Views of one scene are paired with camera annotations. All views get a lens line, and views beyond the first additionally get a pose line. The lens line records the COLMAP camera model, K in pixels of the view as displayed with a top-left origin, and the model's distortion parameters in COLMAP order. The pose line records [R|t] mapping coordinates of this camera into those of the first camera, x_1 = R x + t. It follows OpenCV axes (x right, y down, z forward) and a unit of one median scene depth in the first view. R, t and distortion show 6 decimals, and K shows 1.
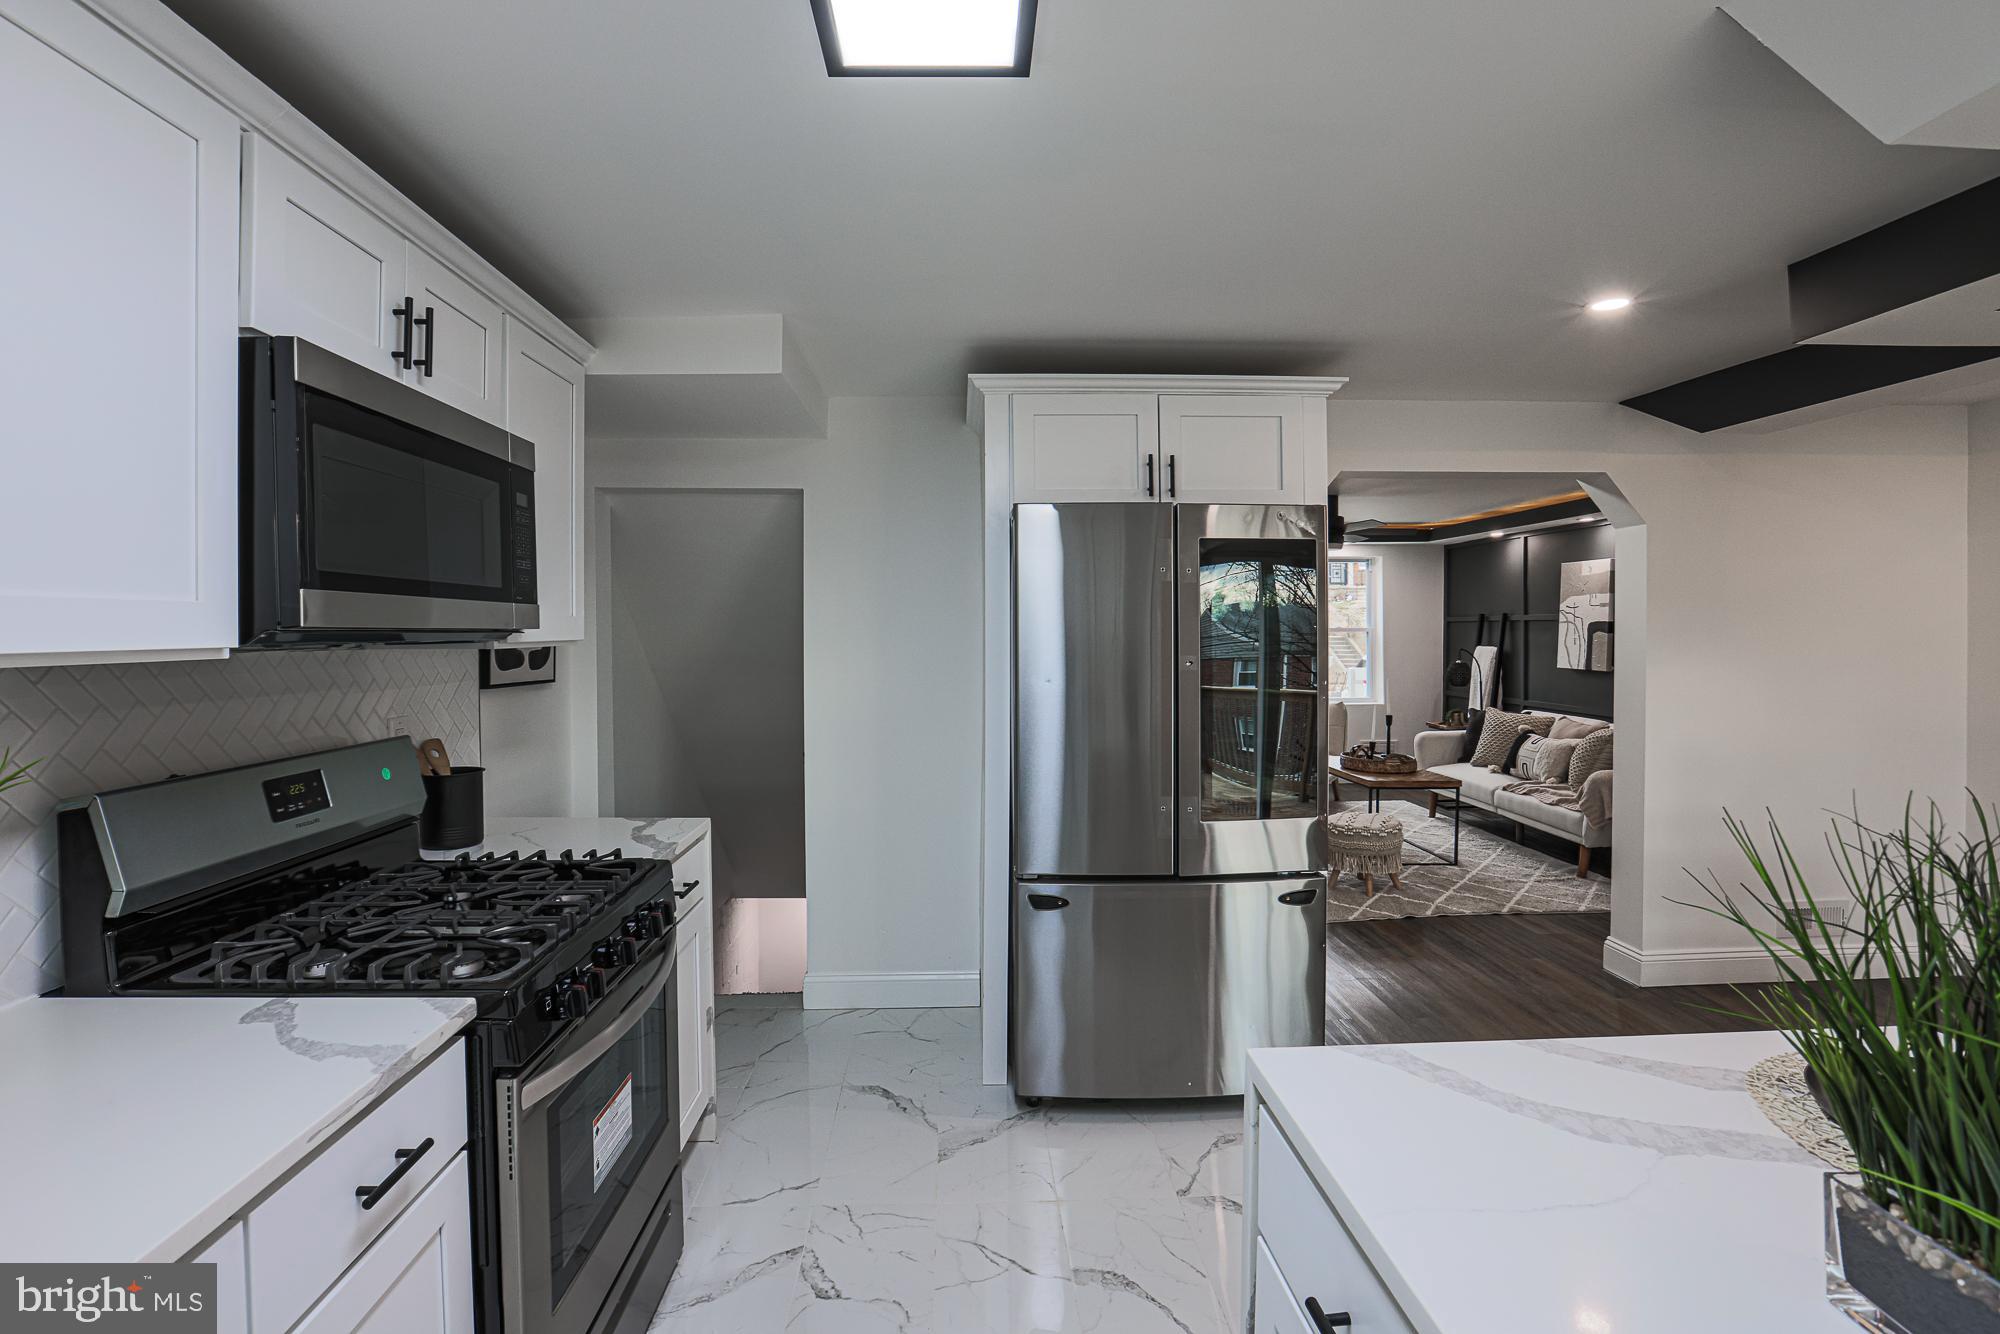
lens RADIAL K [[942.1, 0, 965.0], [0, 942.1, 645.2], [0, 0, 1]] dist [-0.052371, 0.017281]
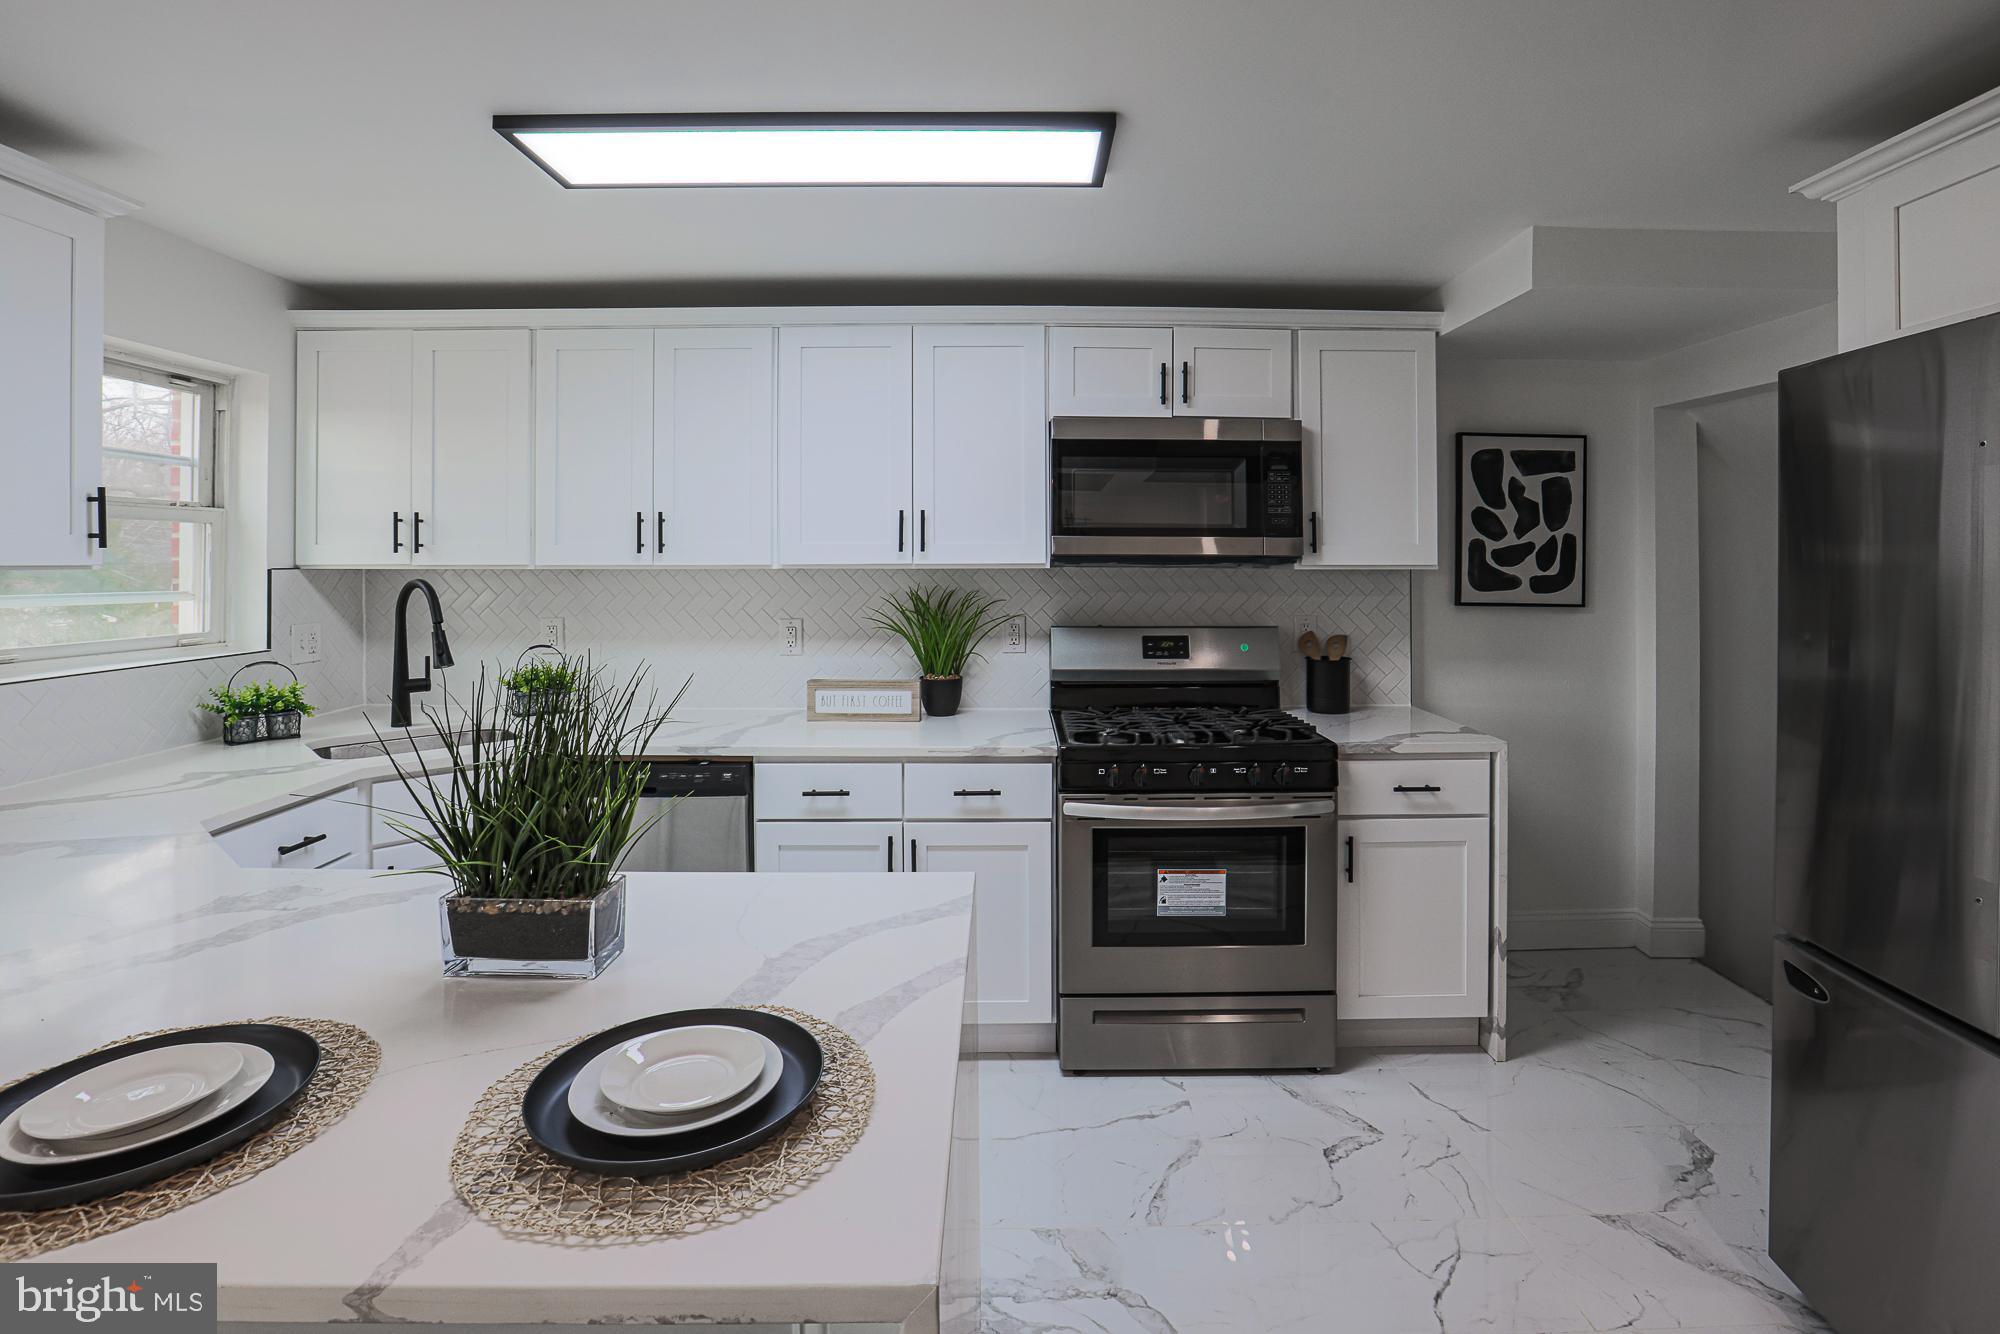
lens RADIAL K [[942.1, 0, 1029.1], [0, 942.1, 563.3], [0, 0, 1]] dist [-0.052371, 0.017281]
pose [[-0.005949, 0.006734, -0.999960, 0.670983], [-0.020265, 0.999771, 0.006854, -0.005498], [0.999777, 0.020305, -0.005811, 0.441271]]
